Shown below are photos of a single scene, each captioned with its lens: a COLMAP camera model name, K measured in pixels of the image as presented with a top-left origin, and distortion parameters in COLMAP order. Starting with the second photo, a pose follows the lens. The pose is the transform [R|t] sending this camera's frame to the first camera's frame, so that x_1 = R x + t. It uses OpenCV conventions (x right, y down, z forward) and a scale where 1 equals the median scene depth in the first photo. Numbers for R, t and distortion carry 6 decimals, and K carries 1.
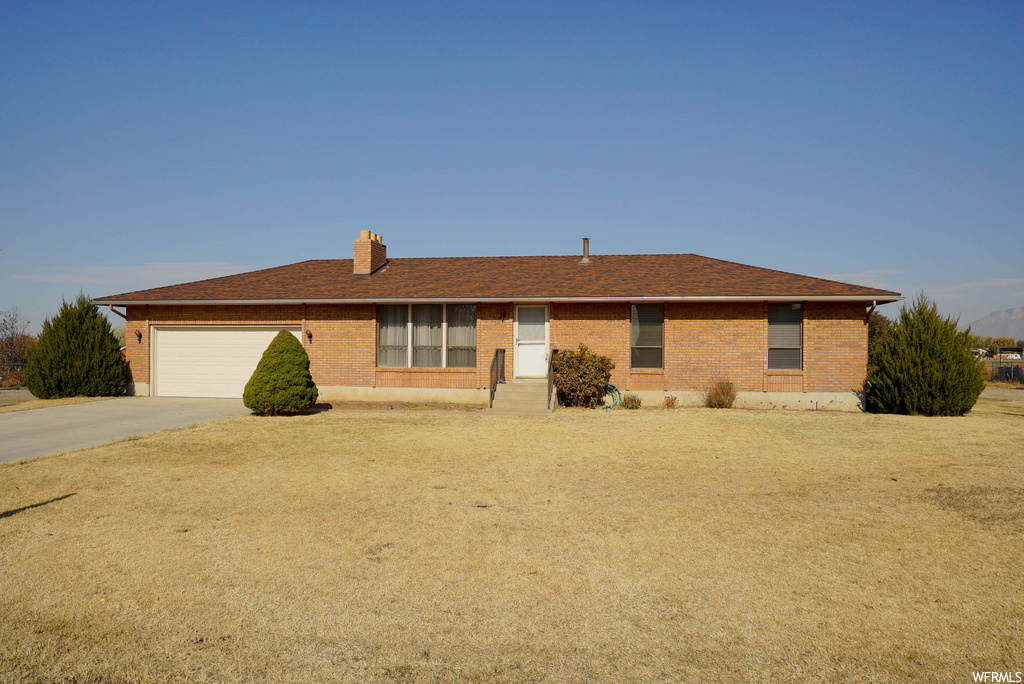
lens RADIAL K [[815.2, 0, 512.0], [0, 815.2, 342.0], [0, 0, 1]] dist [-0.080874, 0.000231]
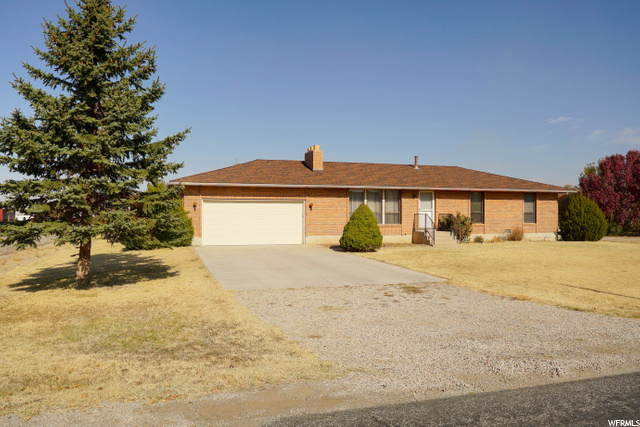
lens RADIAL K [[509.5, 0, 320.0], [0, 509.5, 213.5], [0, 0, 1]] dist [-0.080874, 0.000231]
pose [[0.886927, -0.002159, 0.461904, -0.755314], [-0.000702, 0.999982, 0.006024, 0.000818], [-0.461909, -0.005667, 0.886909, 0.047677]]
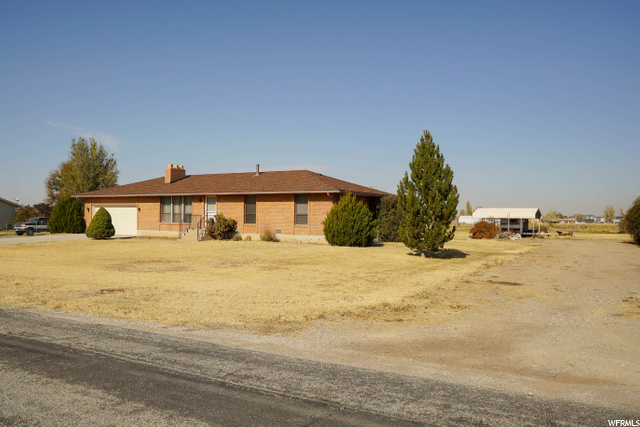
lens RADIAL K [[509.5, 0, 320.0], [0, 509.5, 213.5], [0, 0, 1]] dist [-0.080874, 0.000231]
pose [[0.948690, 0.001711, -0.316203, 0.772500], [-0.001962, 0.999998, -0.000474, 0.004612], [0.316201, 0.001070, 0.948692, -0.269773]]
